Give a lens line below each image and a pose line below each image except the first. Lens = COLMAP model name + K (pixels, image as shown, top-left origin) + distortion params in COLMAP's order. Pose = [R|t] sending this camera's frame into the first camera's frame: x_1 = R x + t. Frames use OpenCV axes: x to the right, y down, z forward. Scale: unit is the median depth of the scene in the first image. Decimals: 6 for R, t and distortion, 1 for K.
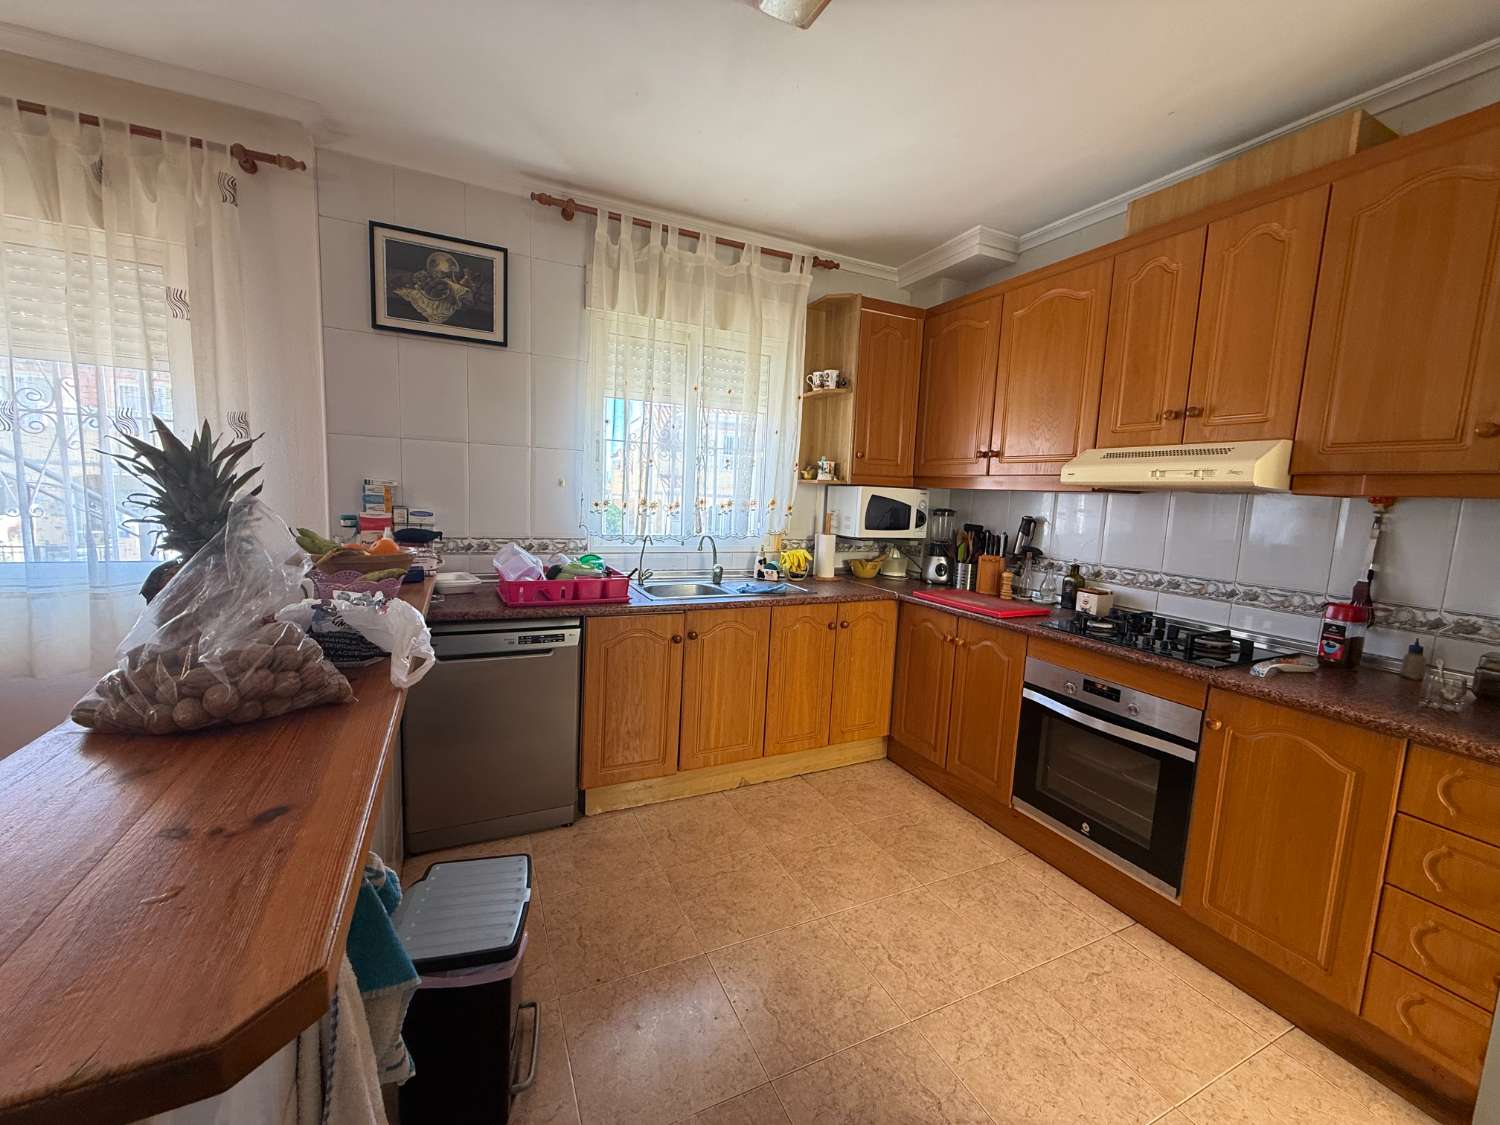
lens RADIAL K [[594.3, 0, 747.7], [0, 594.3, 562.7], [0, 0, 1]] dist [0.000439, 0.000026]
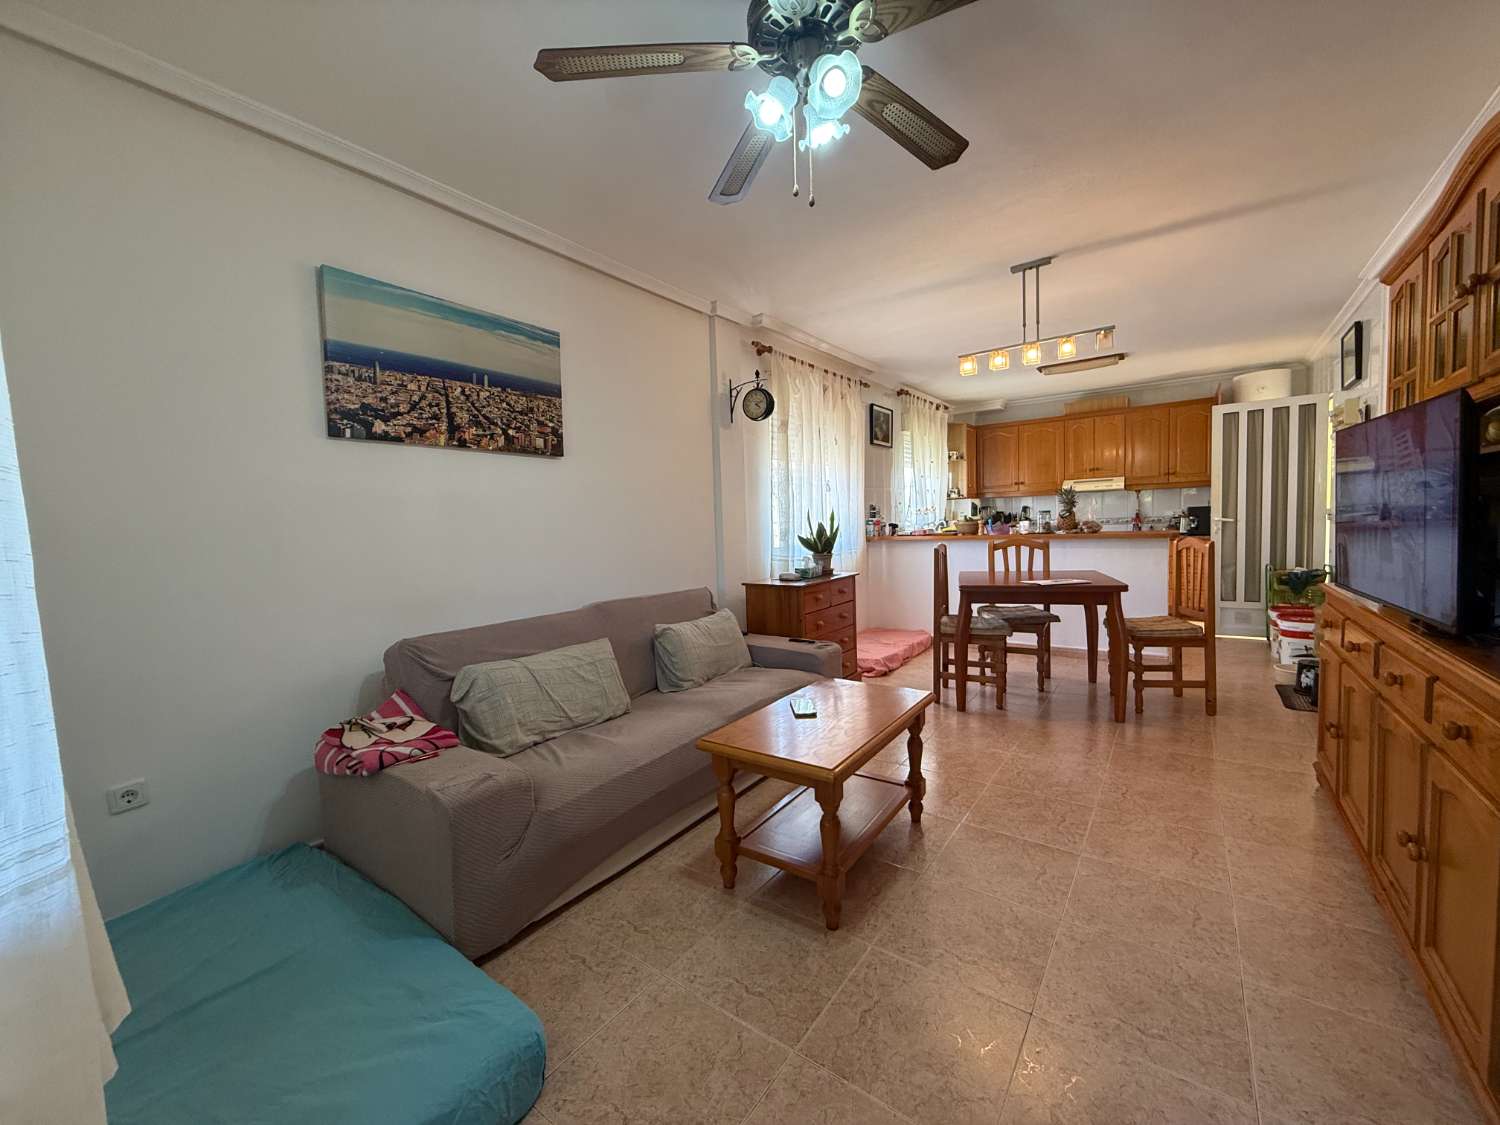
lens RADIAL K [[594.3, 0, 745.9], [0, 594.3, 562.5], [0, 0, 1]] dist [0.000439, 0.000026]
pose [[0.876429, -0.107213, 0.469444, -2.329825], [0.130430, 0.991310, -0.017108, 0.069102], [-0.463531, 0.076223, 0.882796, -0.918295]]
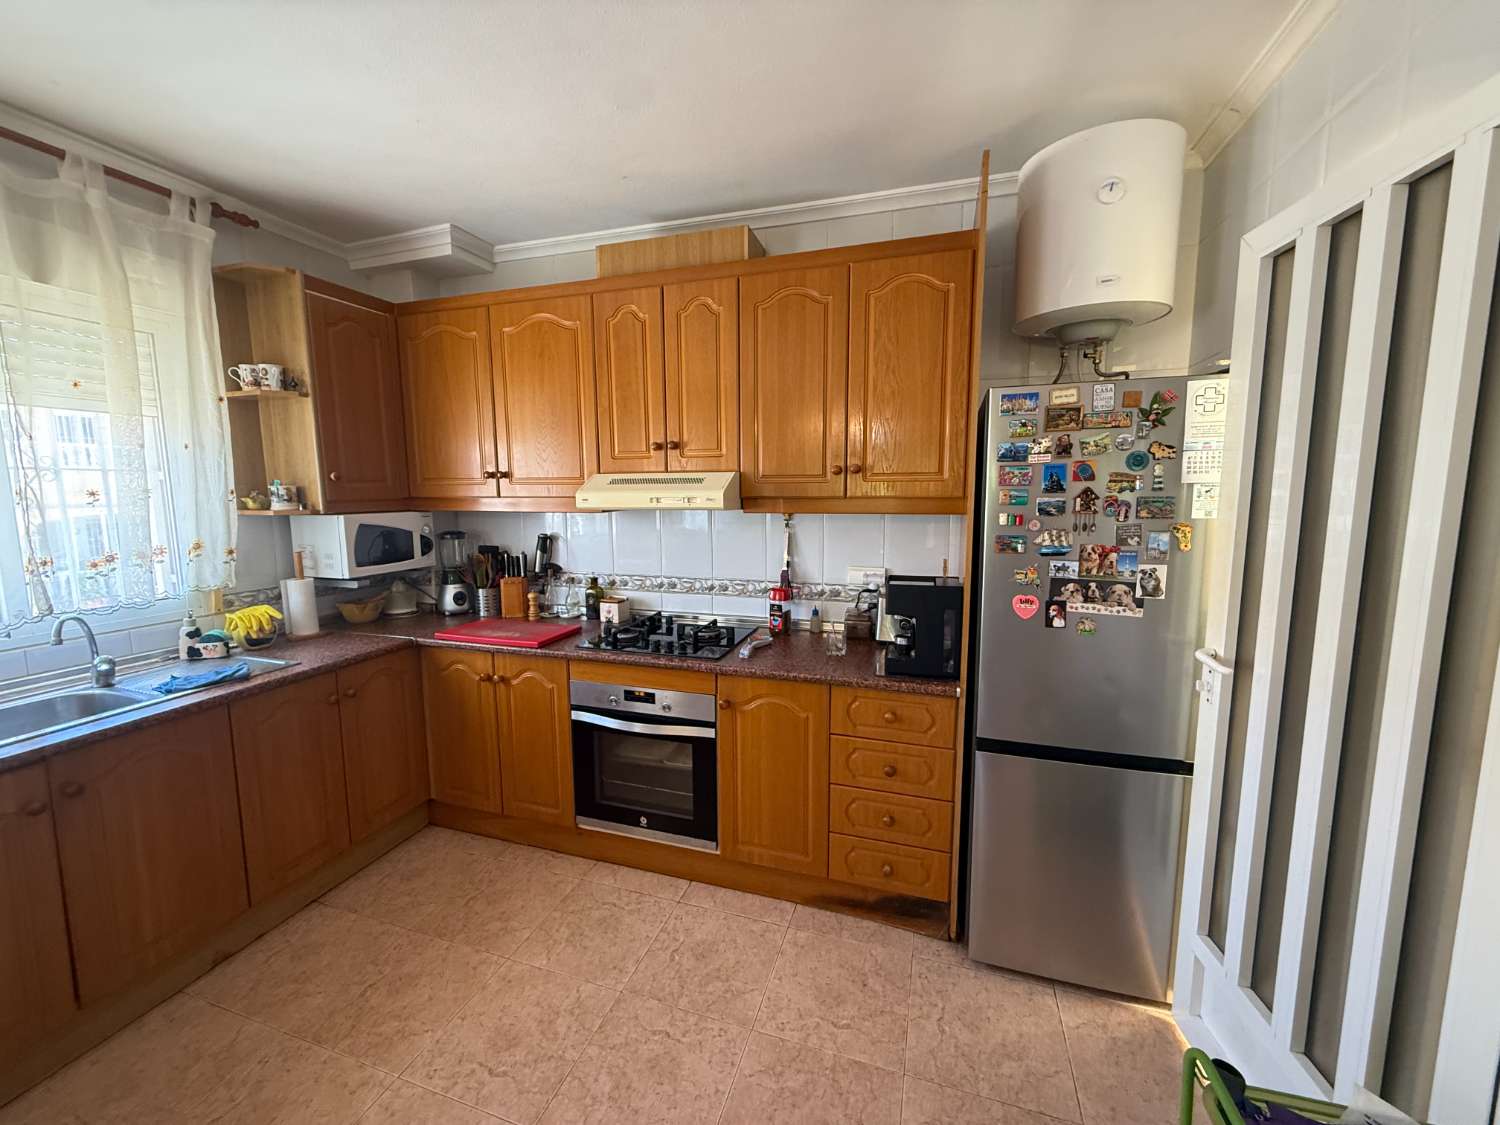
lens RADIAL K [[594.3, 0, 746.2], [0, 594.3, 563.0], [0, 0, 1]] dist [0.000439, 0.000026]
pose [[0.687832, -0.134692, 0.713264, -0.020374], [0.120145, 0.990205, 0.071128, -0.073862], [-0.715858, 0.036771, 0.697277, 0.066998]]
